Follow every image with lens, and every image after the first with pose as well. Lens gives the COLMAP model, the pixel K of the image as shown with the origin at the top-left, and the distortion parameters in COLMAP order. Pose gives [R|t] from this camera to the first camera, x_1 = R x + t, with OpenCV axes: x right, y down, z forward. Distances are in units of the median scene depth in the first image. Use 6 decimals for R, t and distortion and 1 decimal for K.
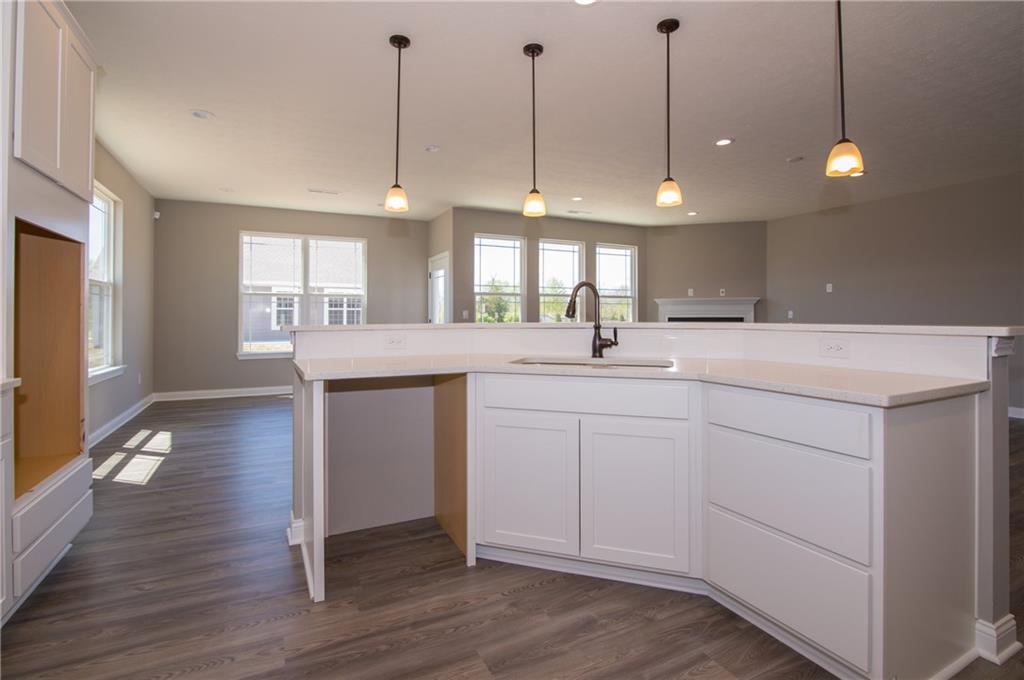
lens RADIAL K [[484.5, 0, 507.7], [0, 484.5, 312.2], [0, 0, 1]] dist [-0.012783, 0.000372]
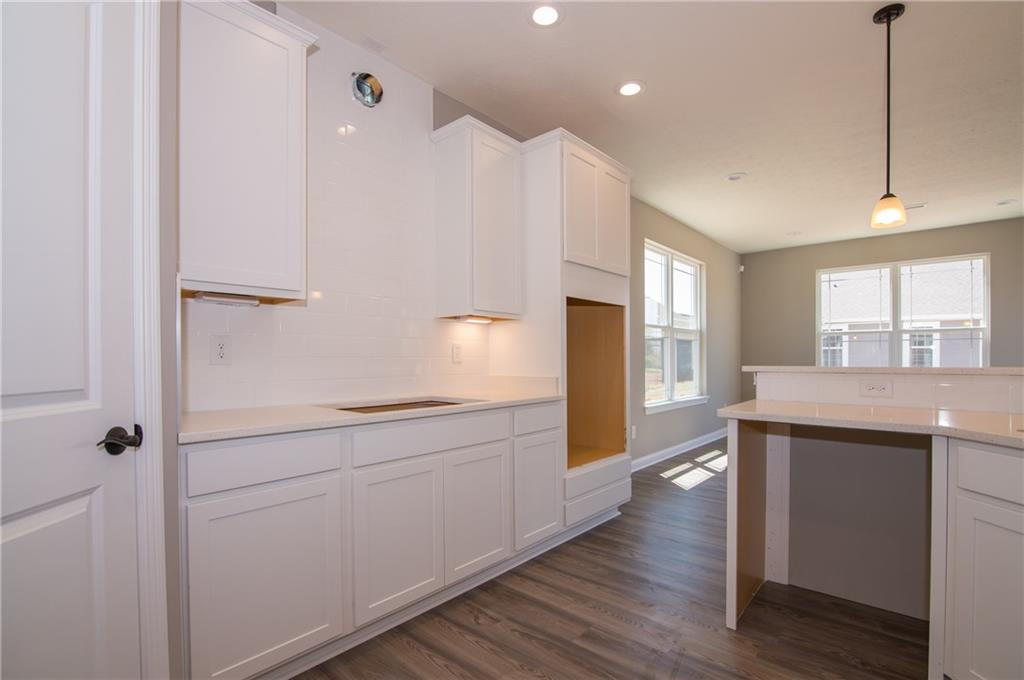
lens RADIAL K [[478.8, 0, 514.5], [0, 478.8, 359.9], [0, 0, 1]] dist [-0.015433, -0.000330]
pose [[0.389856, 0.006642, -0.920852, 0.110860], [0.008235, 0.999909, 0.010699, -0.000022], [0.920839, -0.011754, 0.389766, 0.049814]]
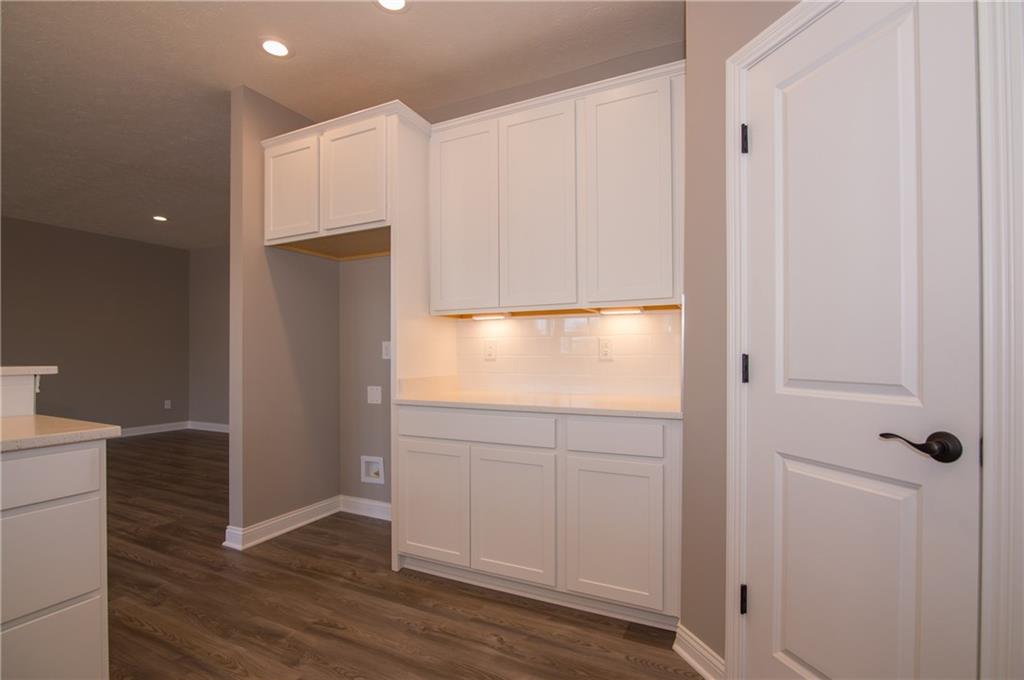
lens RADIAL K [[474.8, 0, 513.0], [0, 474.8, 346.9], [0, 0, 1]] dist [-0.034586, -0.000072]
pose [[-0.610511, 0.014244, 0.791880, -0.133633], [-0.006356, 0.999718, -0.022883, 0.001676], [-0.791983, -0.019004, -0.610248, 0.182158]]
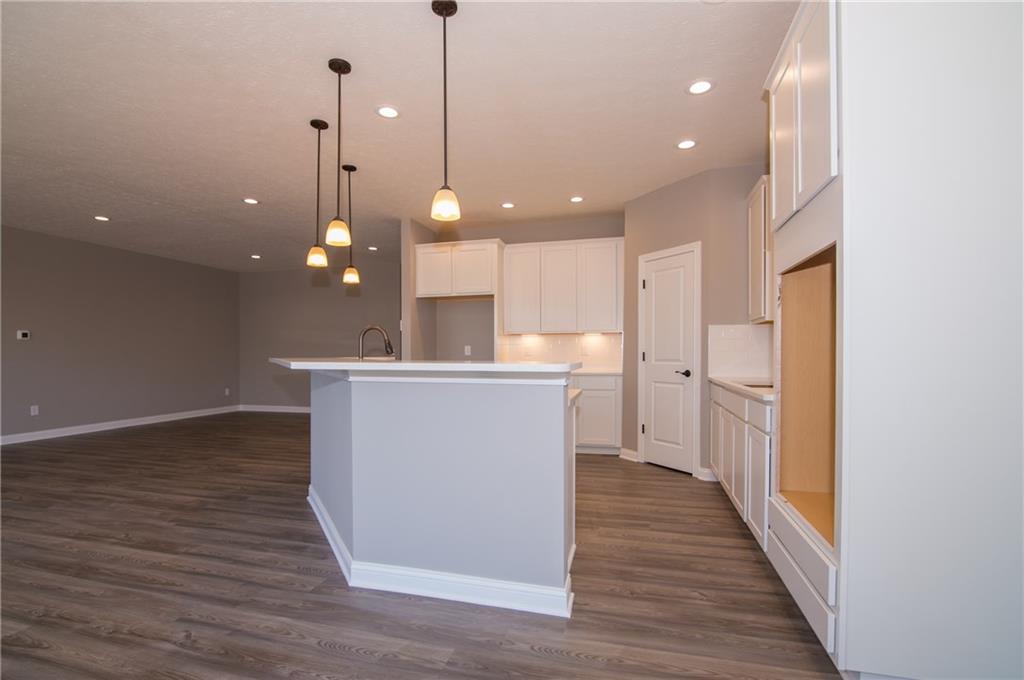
lens RADIAL K [[475.7, 0, 507.0], [0, 475.7, 350.9], [0, 0, 1]] dist [-0.012171, 0.000079]
pose [[-0.747685, 0.005746, 0.664029, -0.359362], [-0.003152, 0.999921, -0.012202, 0.007039], [-0.664046, -0.011216, -0.747607, 0.659456]]
